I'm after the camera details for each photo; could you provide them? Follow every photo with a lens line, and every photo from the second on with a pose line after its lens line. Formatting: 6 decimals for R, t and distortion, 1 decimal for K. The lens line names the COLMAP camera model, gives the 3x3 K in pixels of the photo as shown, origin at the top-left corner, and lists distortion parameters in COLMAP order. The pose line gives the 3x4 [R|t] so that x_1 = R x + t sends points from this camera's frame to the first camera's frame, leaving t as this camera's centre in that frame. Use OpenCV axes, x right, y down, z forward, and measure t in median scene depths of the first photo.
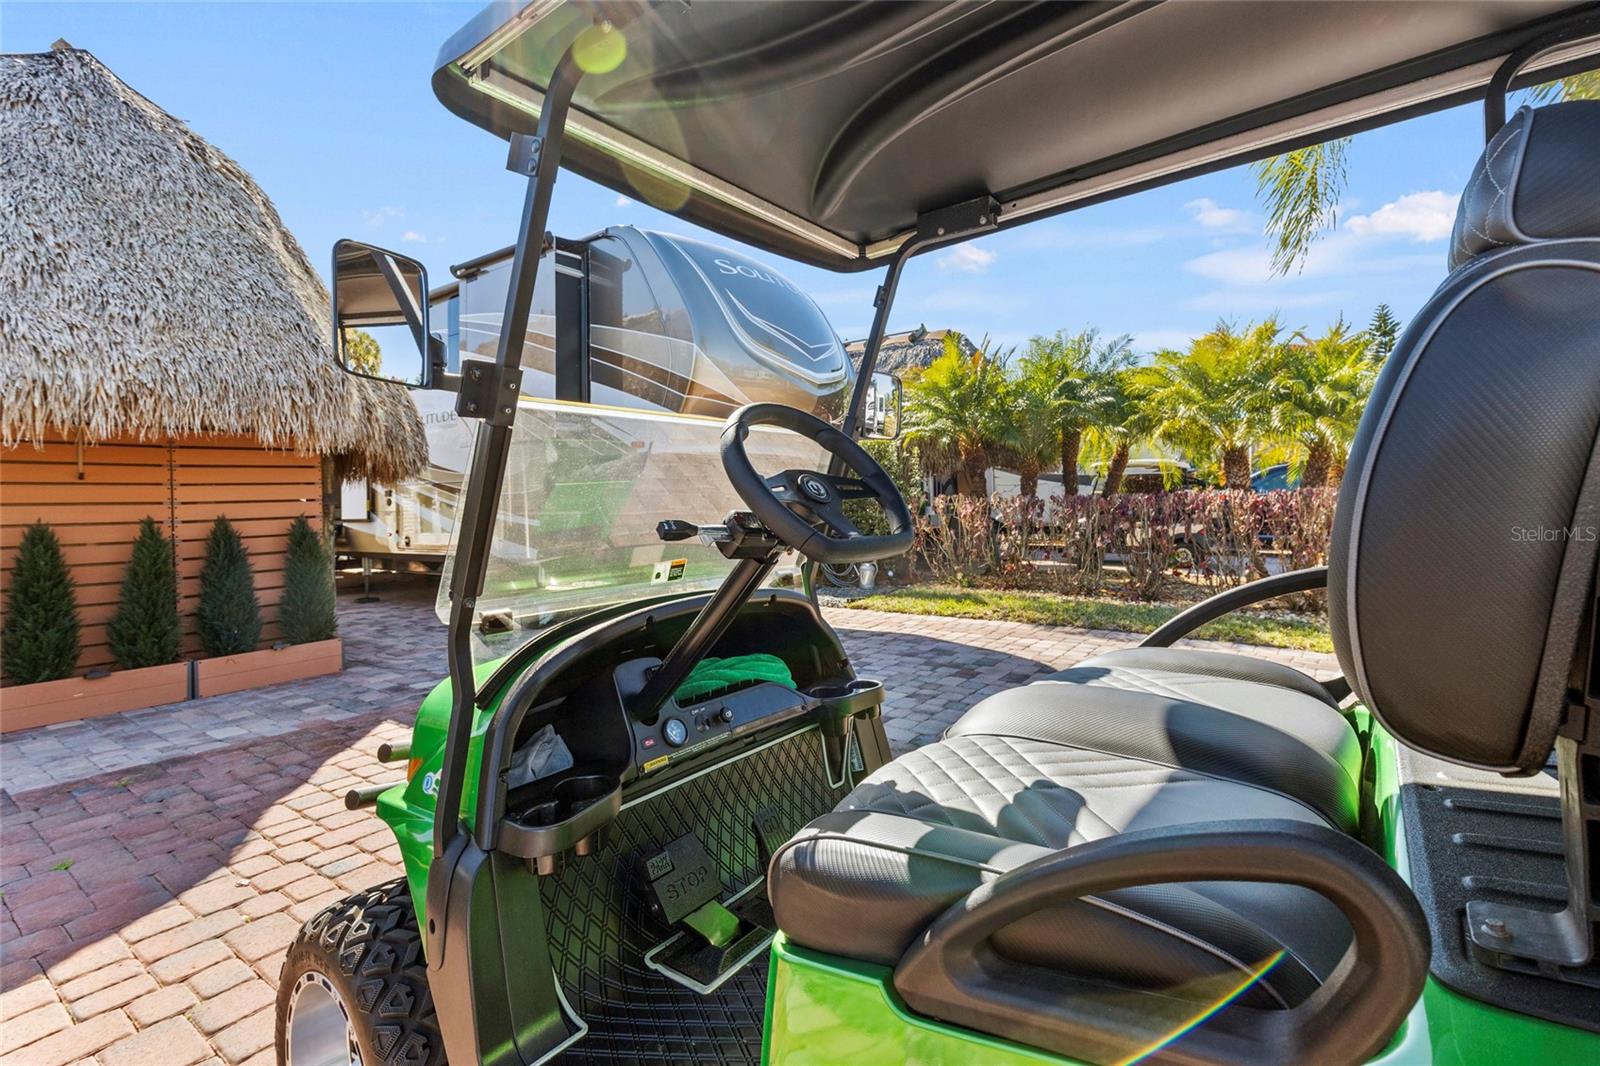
lens RADIAL K [[749.6, 0, 823.2], [0, 749.6, 487.7], [0, 0, 1]] dist [-0.002558, -0.000580]
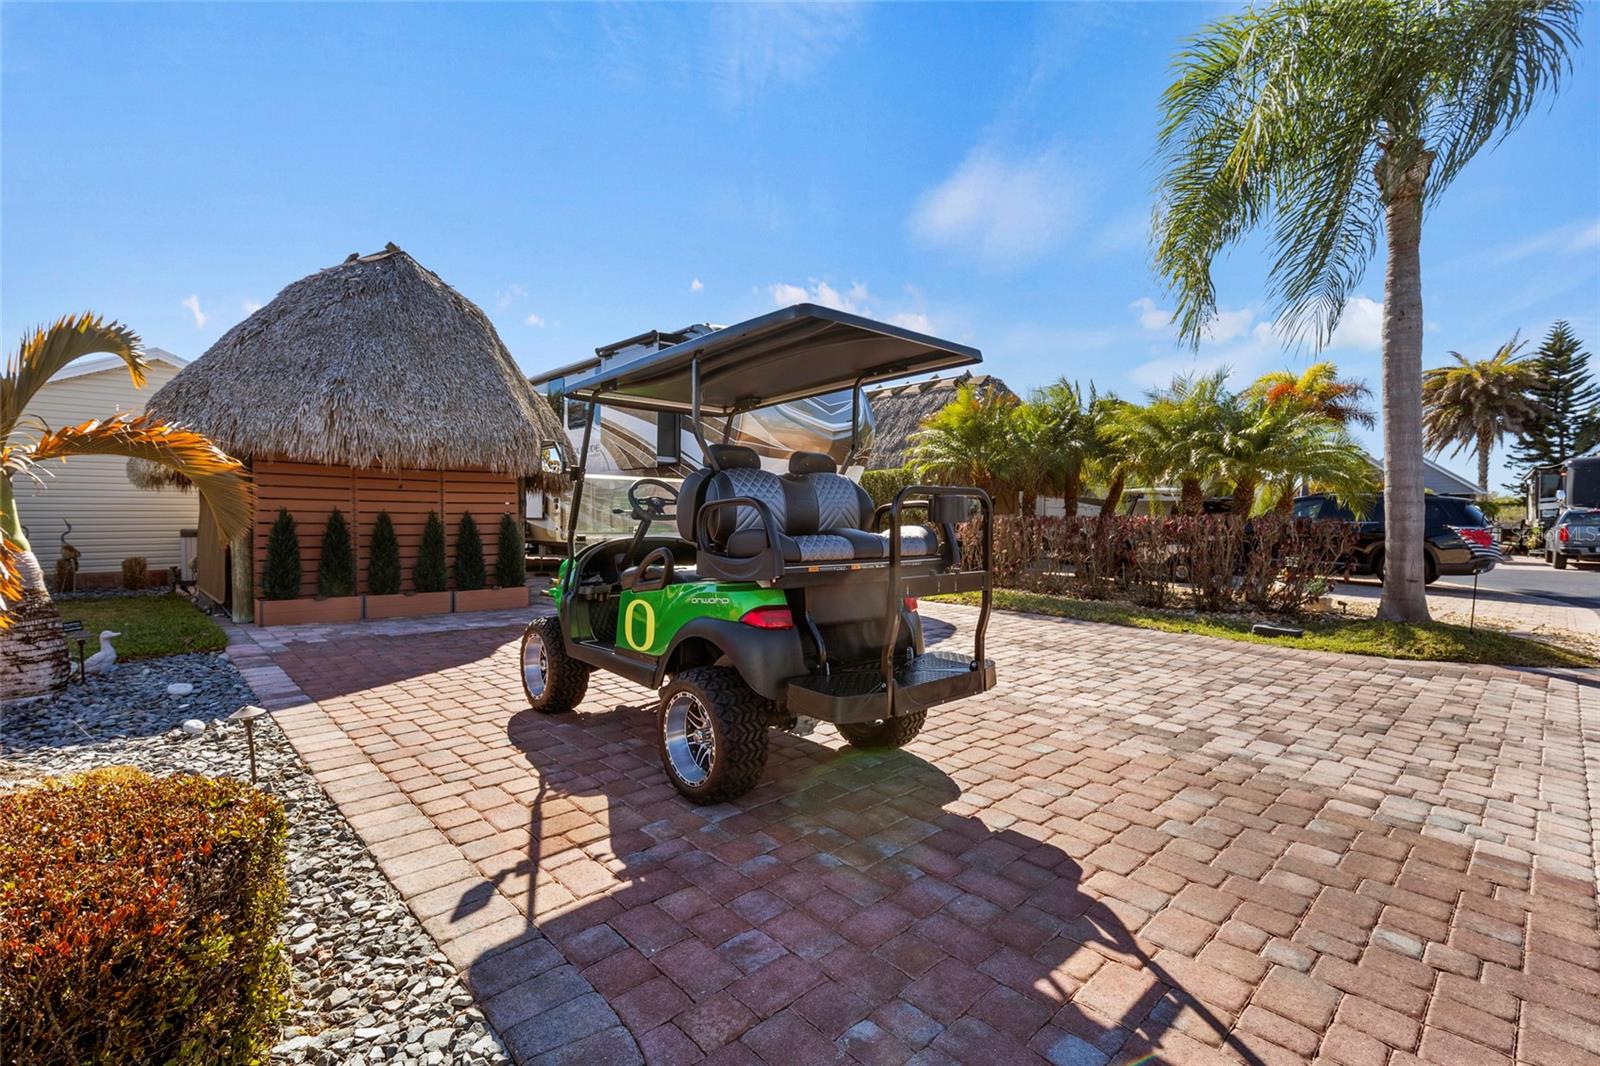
lens RADIAL K [[712.2, 0, 802.9], [0, 712.2, 537.4], [0, 0, 1]] dist [-0.000424, -0.000099]
pose [[0.980720, 0.036381, -0.192003, 0.289494], [-0.027466, 0.998426, 0.048892, -0.003124], [0.193480, -0.042676, 0.980176, -0.487508]]
